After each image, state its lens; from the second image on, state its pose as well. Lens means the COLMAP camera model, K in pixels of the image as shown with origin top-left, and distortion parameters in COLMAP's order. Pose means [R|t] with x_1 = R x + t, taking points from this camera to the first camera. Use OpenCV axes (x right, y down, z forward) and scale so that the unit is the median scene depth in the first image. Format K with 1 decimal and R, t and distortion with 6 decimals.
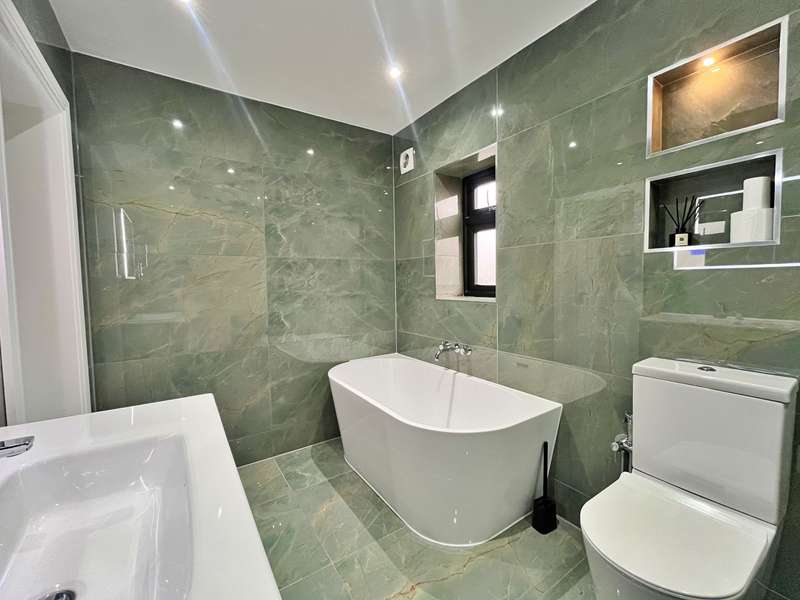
lens RADIAL K [[328.0, 0, 402.8], [0, 328.0, 299.0], [0, 0, 1]] dist [-0.003120, -0.000562]
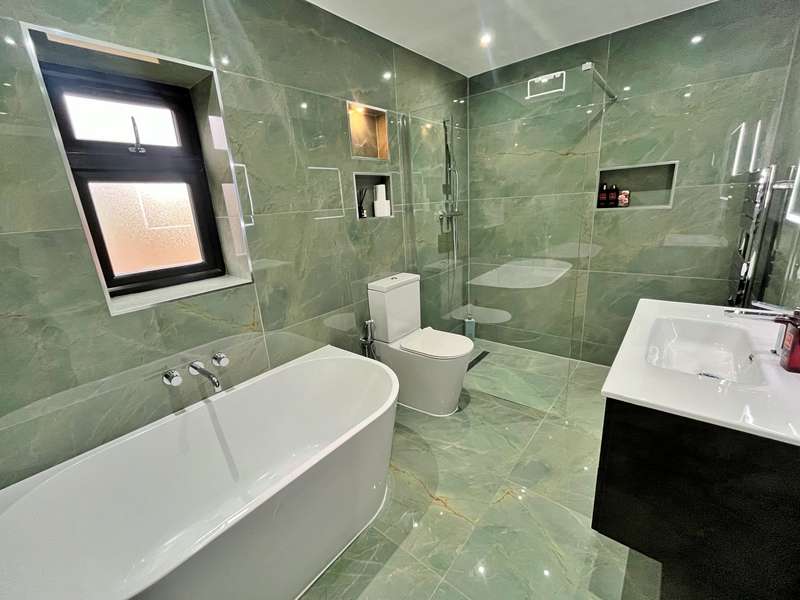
lens RADIAL K [[328.0, 0, 402.8], [0, 328.0, 299.0], [0, 0, 1]] dist [-0.003120, -0.000562]
pose [[-0.271524, -0.228209, 0.934984, -0.759294], [0.126692, 0.954552, 0.269777, -0.154827], [-0.954057, 0.191706, -0.230272, 1.045293]]
